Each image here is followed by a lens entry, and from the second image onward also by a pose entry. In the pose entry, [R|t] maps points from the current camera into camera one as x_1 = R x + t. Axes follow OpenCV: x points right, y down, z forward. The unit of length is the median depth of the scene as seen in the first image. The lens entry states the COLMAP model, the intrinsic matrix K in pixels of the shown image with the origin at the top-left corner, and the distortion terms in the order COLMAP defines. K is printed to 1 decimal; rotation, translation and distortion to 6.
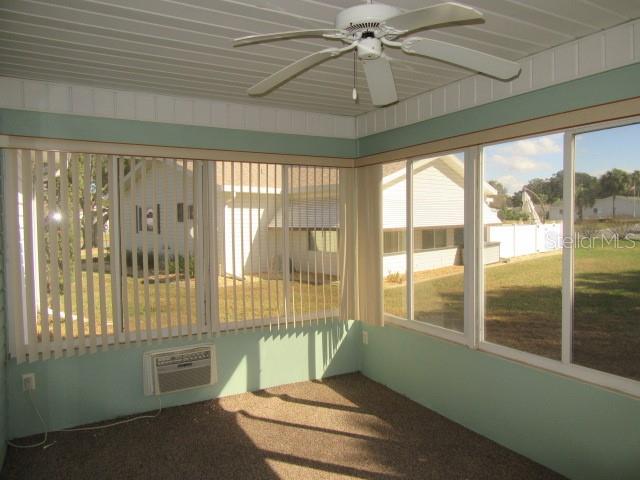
lens RADIAL K [[476.0, 0, 319.5], [0, 476.0, 241.4], [0, 0, 1]] dist [-0.021517, 0.049510]
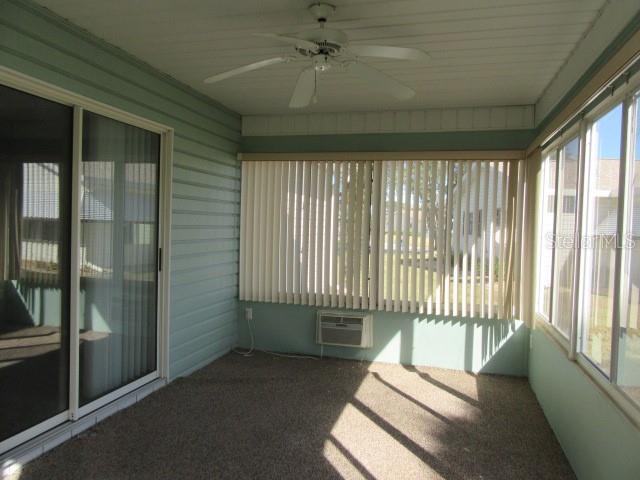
lens RADIAL K [[476.0, 0, 320.8], [0, 476.0, 240.2], [0, 0, 1]] dist [-0.021517, 0.049510]
pose [[0.706819, 0.045163, -0.705951, 0.470850], [-0.064587, 0.997912, -0.000825, 0.034750], [0.704439, 0.046178, 0.708260, 0.051609]]
